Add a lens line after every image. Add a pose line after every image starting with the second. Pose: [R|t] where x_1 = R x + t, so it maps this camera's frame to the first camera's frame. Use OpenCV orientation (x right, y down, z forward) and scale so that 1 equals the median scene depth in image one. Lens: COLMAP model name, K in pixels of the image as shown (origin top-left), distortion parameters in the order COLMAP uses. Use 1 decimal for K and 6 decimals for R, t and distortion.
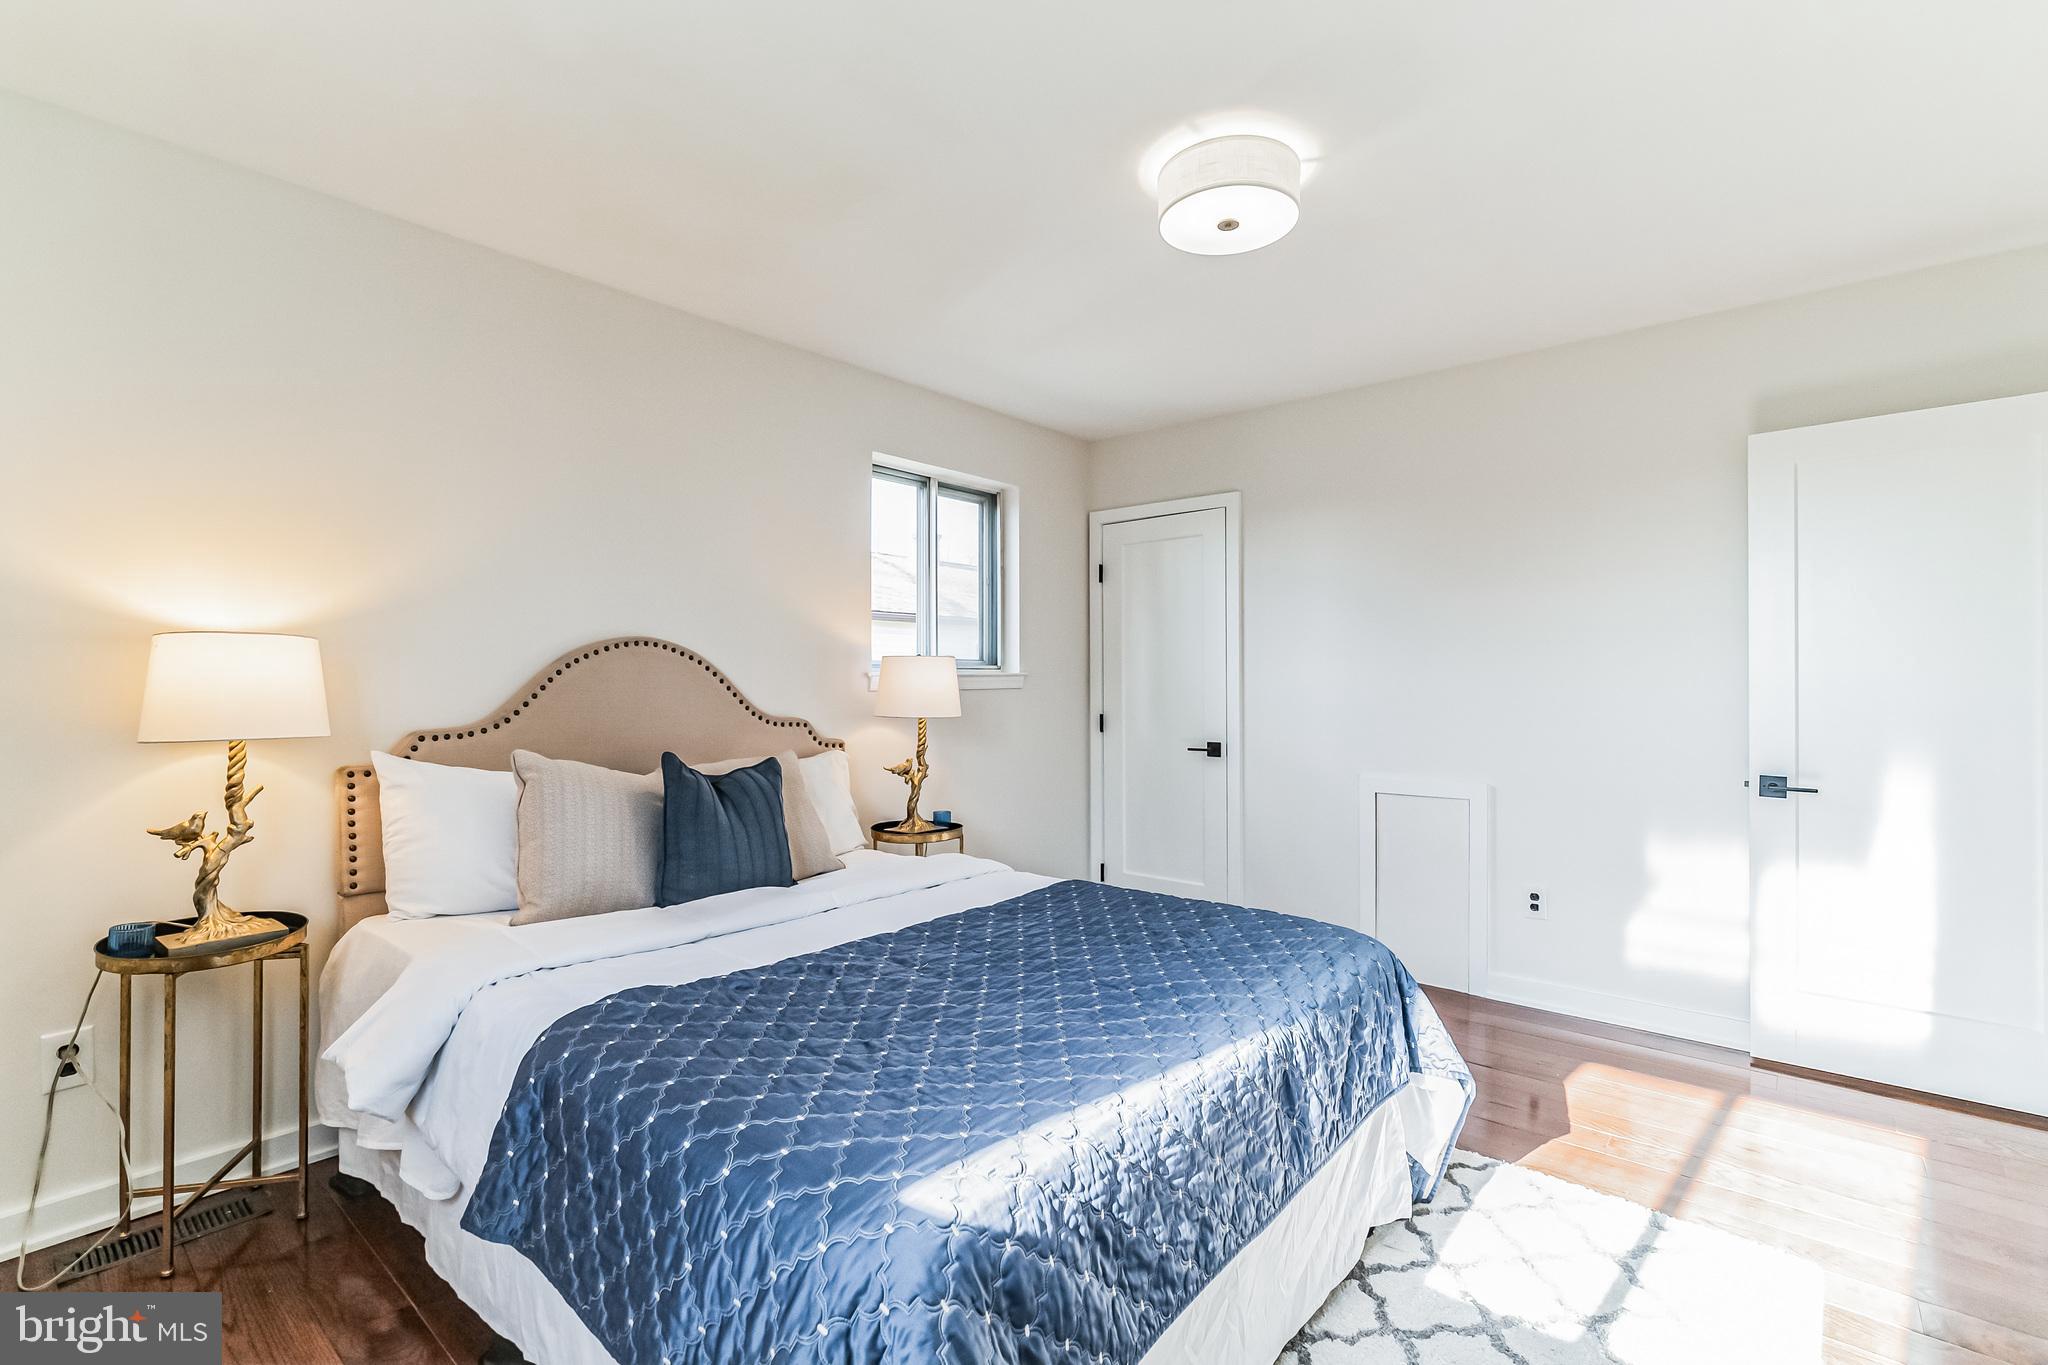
lens RADIAL K [[895.1, 0, 1064.5], [0, 895.1, 674.9], [0, 0, 1]] dist [0.000422, 0.000356]
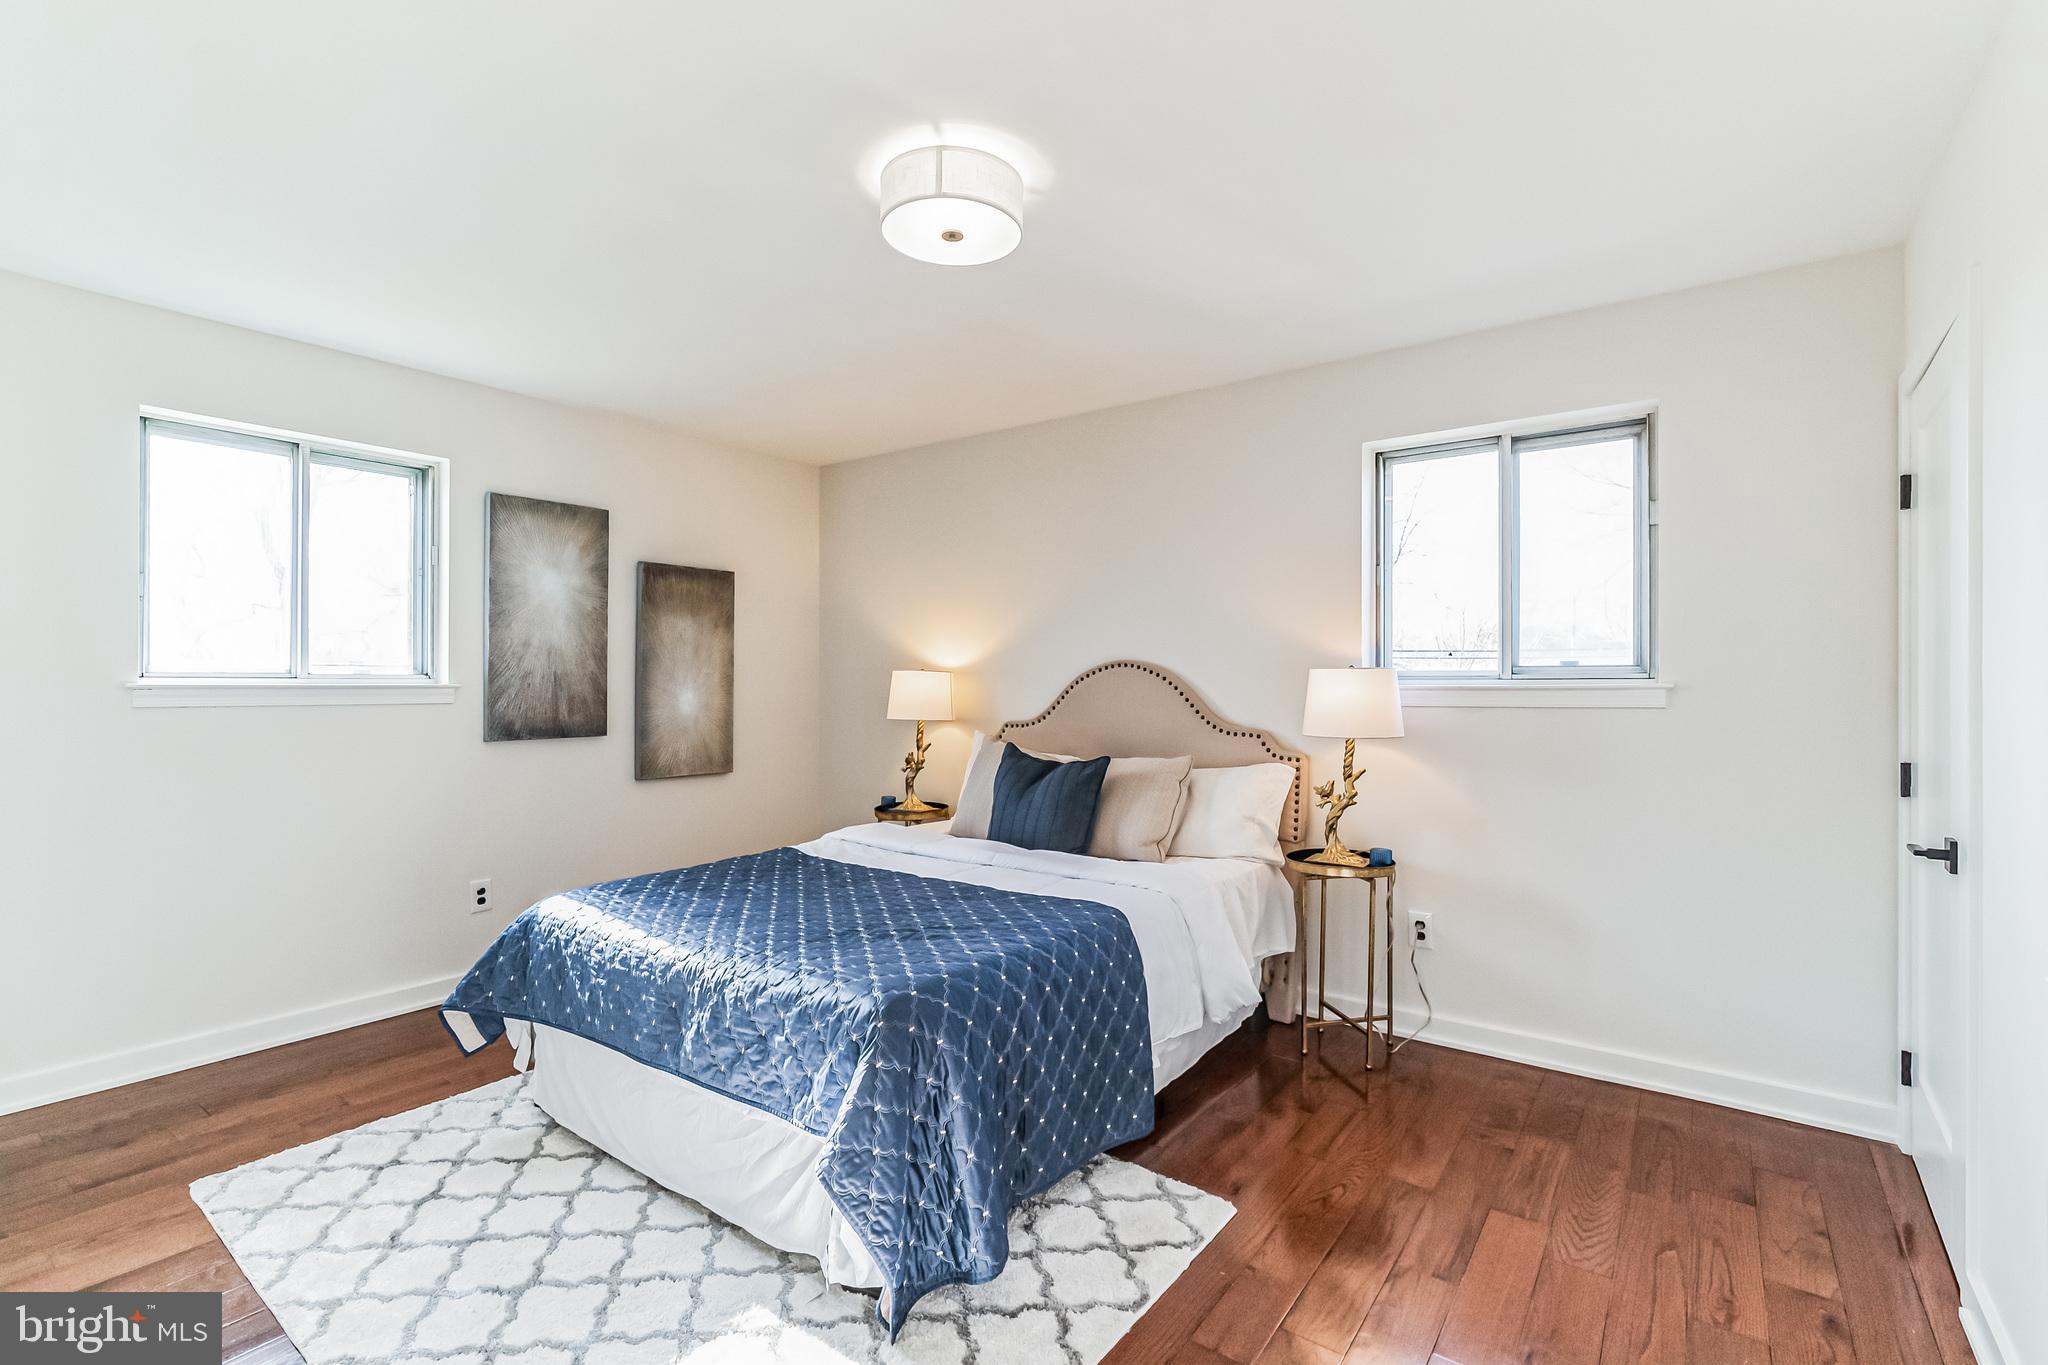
lens RADIAL K [[919.9, 0, 1027.0], [0, 919.9, 676.6], [0, 0, 1]] dist [-0.010149, 0.001551]
pose [[0.065657, -0.007018, -0.997818, 0.819410], [0.006553, 0.999957, -0.006601, -0.009112], [0.997821, -0.006105, 0.065700, 0.700104]]
